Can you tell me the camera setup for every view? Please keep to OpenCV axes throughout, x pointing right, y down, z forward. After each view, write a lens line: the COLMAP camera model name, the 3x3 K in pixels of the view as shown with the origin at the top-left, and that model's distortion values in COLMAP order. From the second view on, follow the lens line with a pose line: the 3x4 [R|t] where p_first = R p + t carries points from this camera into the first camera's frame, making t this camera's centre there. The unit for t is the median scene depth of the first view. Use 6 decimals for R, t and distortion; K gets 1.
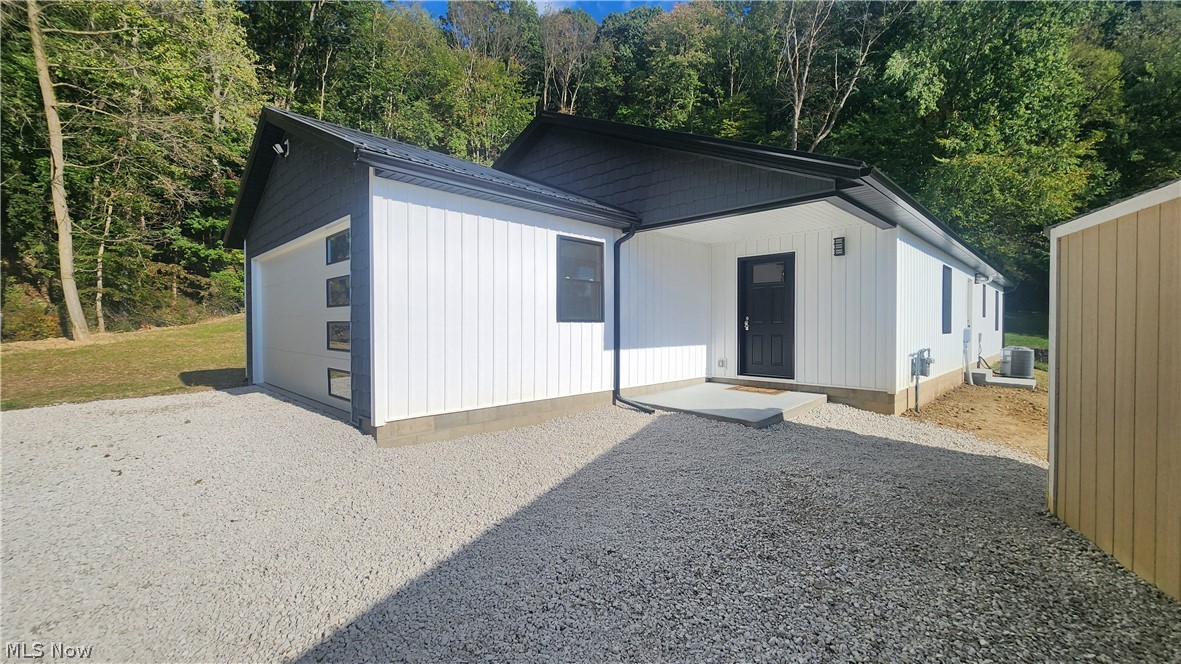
lens RADIAL K [[480.7, 0, 593.4], [0, 480.7, 330.3], [0, 0, 1]] dist [0.000869, -0.001480]
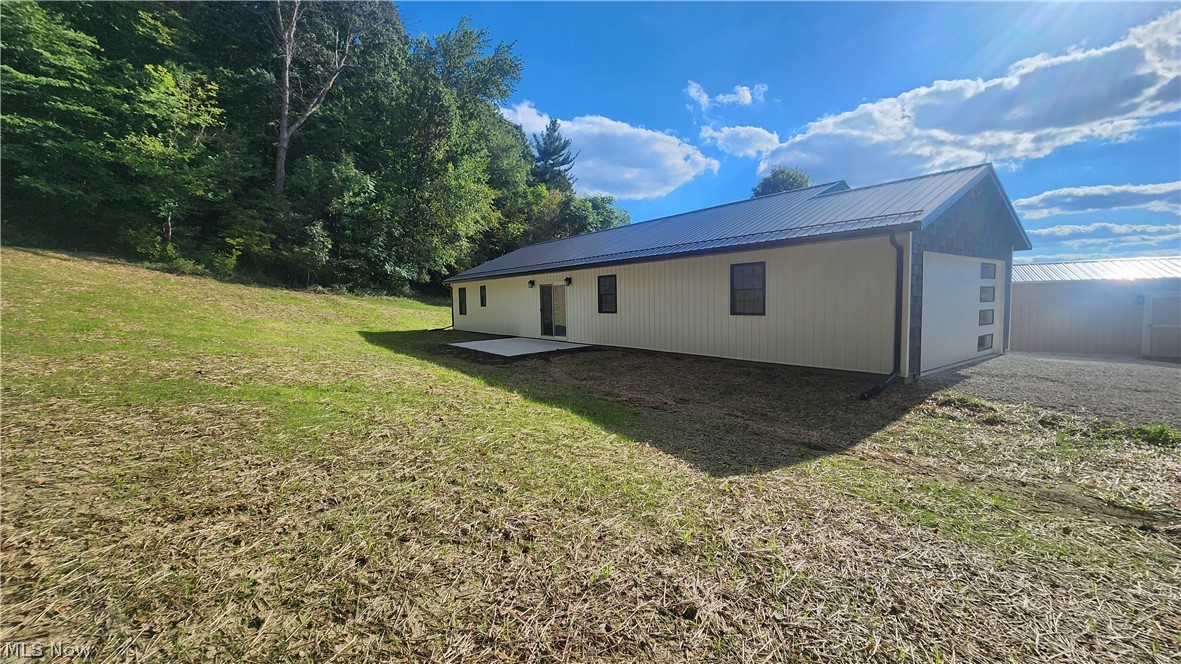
lens RADIAL K [[480.7, 0, 585.3], [0, 480.7, 332.0], [0, 0, 1]] dist [0.000869, -0.001480]
pose [[0.165222, -0.068997, 0.983840, -0.378798], [0.030175, 0.997437, 0.064883, -0.015493], [-0.985795, 0.018967, 0.166880, 0.332048]]
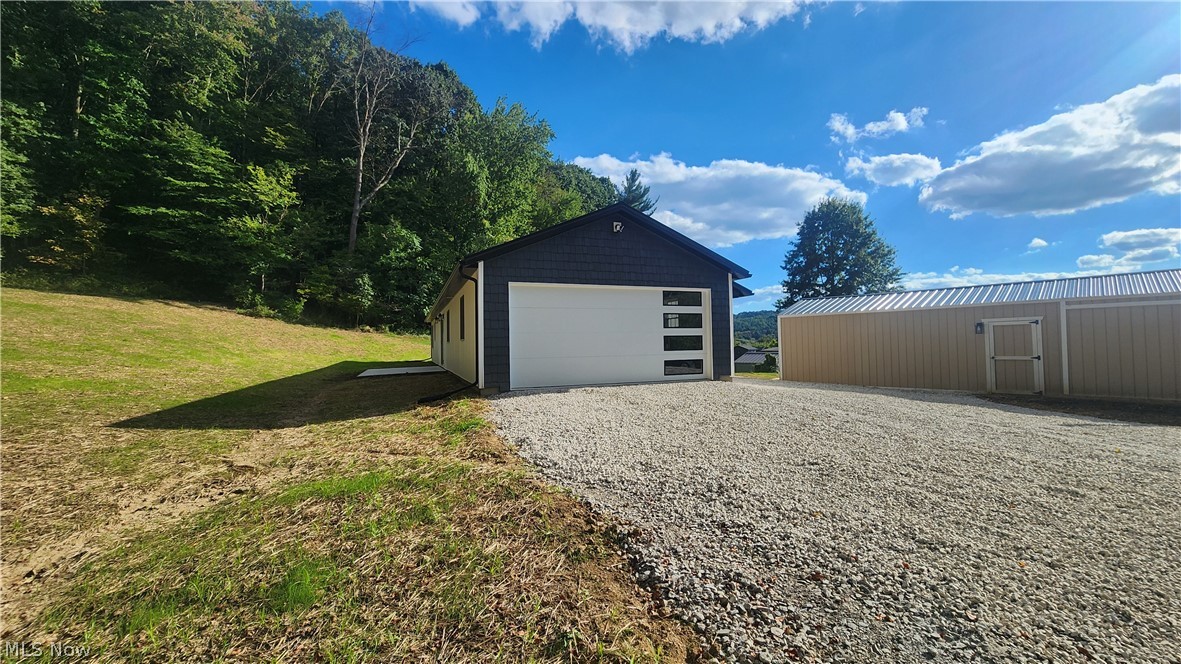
lens RADIAL K [[480.7, 0, 591.2], [0, 480.7, 334.9], [0, 0, 1]] dist [0.000869, -0.001480]
pose [[0.421897, 0.014309, 0.906531, -0.351736], [0.025804, 0.999281, -0.027782, 0.003993], [-0.906276, 0.035114, 0.421225, 0.069577]]
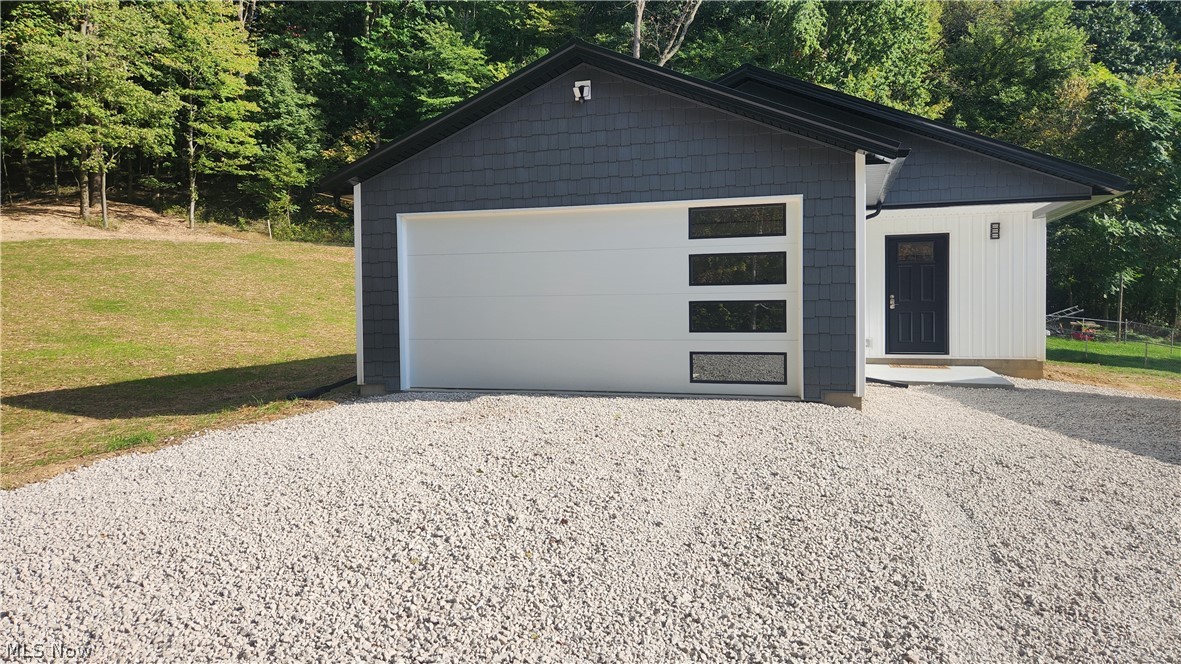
lens RADIAL K [[785.2, 0, 583.8], [0, 785.2, 329.9], [0, 0, 1]] dist [0.044201, -0.021824]
pose [[0.889244, -0.018564, 0.457056, -0.209677], [0.011762, 0.999774, 0.017722, 0.001576], [-0.457281, -0.010383, 0.889262, -0.033627]]
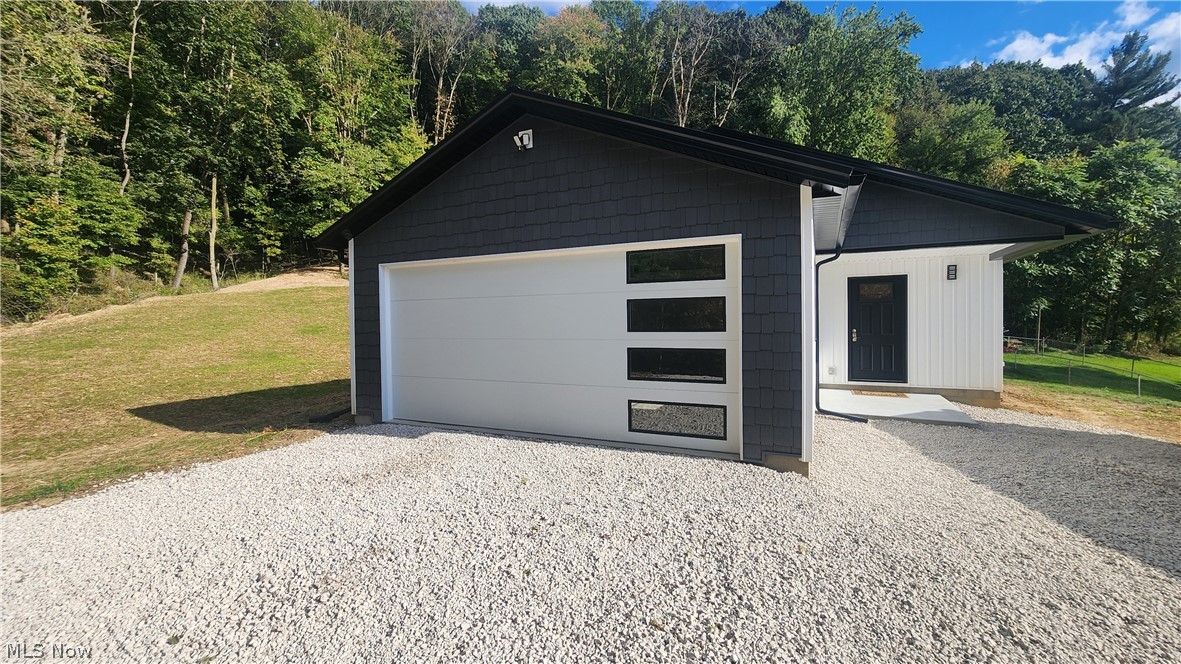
lens RADIAL K [[480.7, 0, 591.8], [0, 480.7, 332.8], [0, 0, 1]] dist [0.000869, -0.001480]
pose [[0.944332, -0.012396, 0.328761, -0.134953], [0.010654, 0.999918, 0.007097, -0.007229], [-0.328822, -0.003200, 0.944386, 0.027927]]
